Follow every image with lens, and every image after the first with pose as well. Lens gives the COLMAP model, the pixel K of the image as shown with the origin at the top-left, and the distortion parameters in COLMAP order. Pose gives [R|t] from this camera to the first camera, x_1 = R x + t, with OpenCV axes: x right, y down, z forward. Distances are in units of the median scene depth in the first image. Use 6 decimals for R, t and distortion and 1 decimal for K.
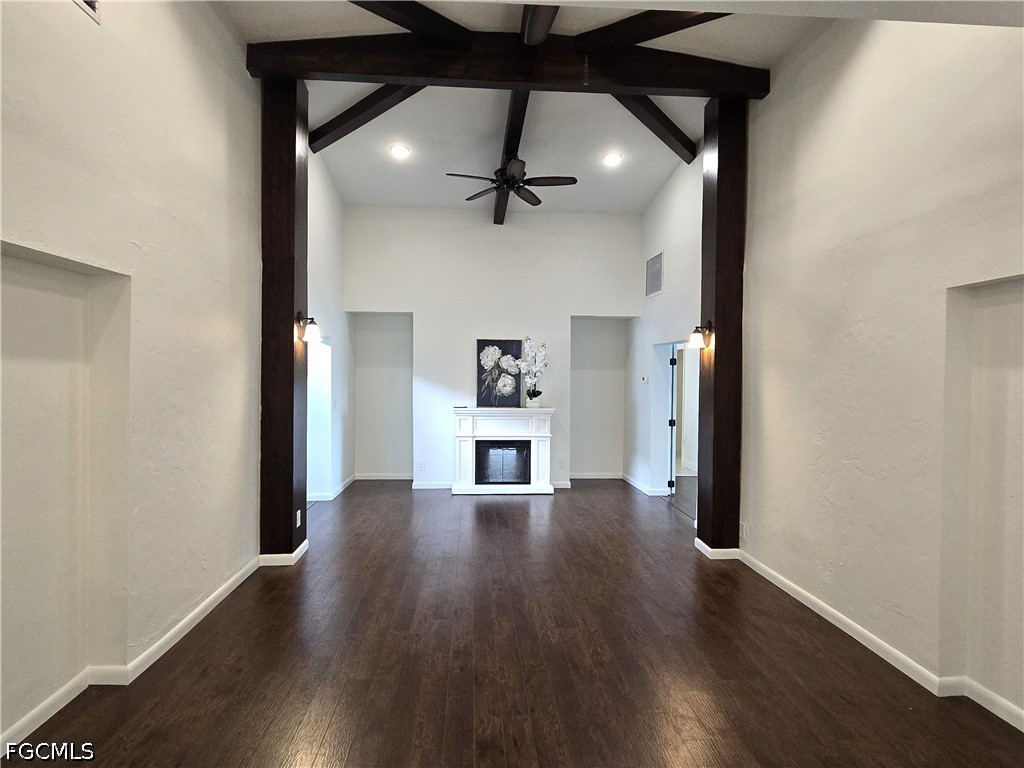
lens RADIAL K [[586.5, 0, 510.5], [0, 586.5, 392.8], [0, 0, 1]] dist [0.000142, -0.000110]
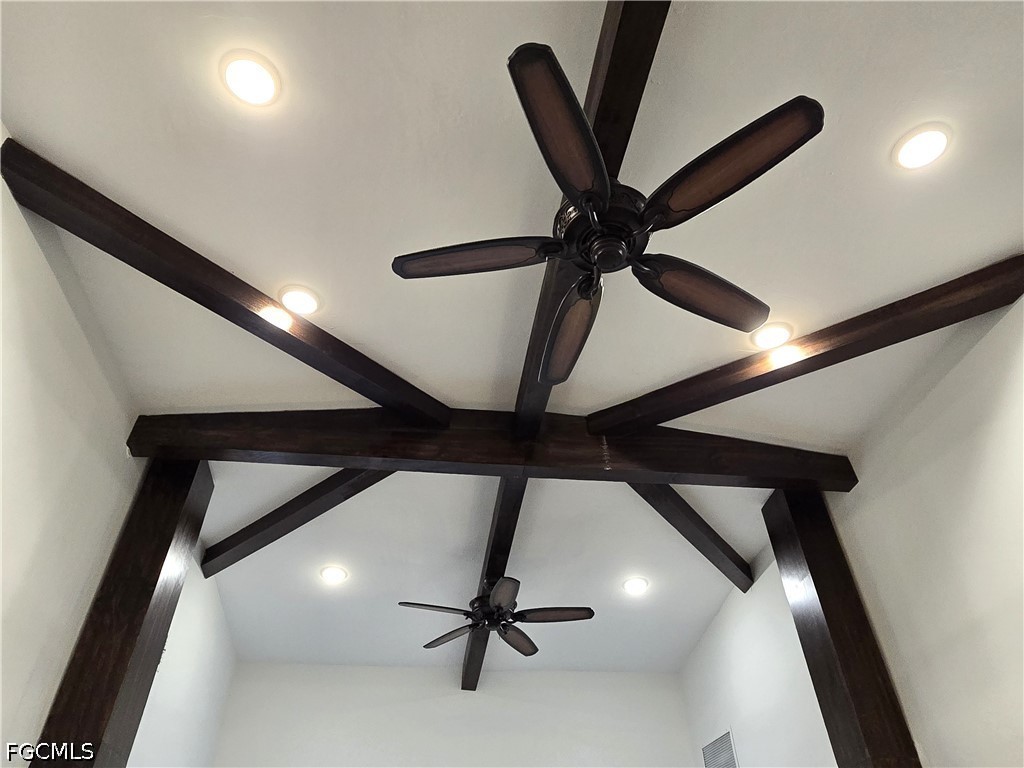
lens RADIAL K [[586.5, 0, 510.5], [0, 586.5, 392.8], [0, 0, 1]] dist [0.000142, -0.000110]
pose [[0.997402, 0.026806, 0.066865, -0.033182], [0.027336, 0.717929, -0.695579, -0.078440], [-0.066650, 0.695600, 0.715331, 0.350487]]
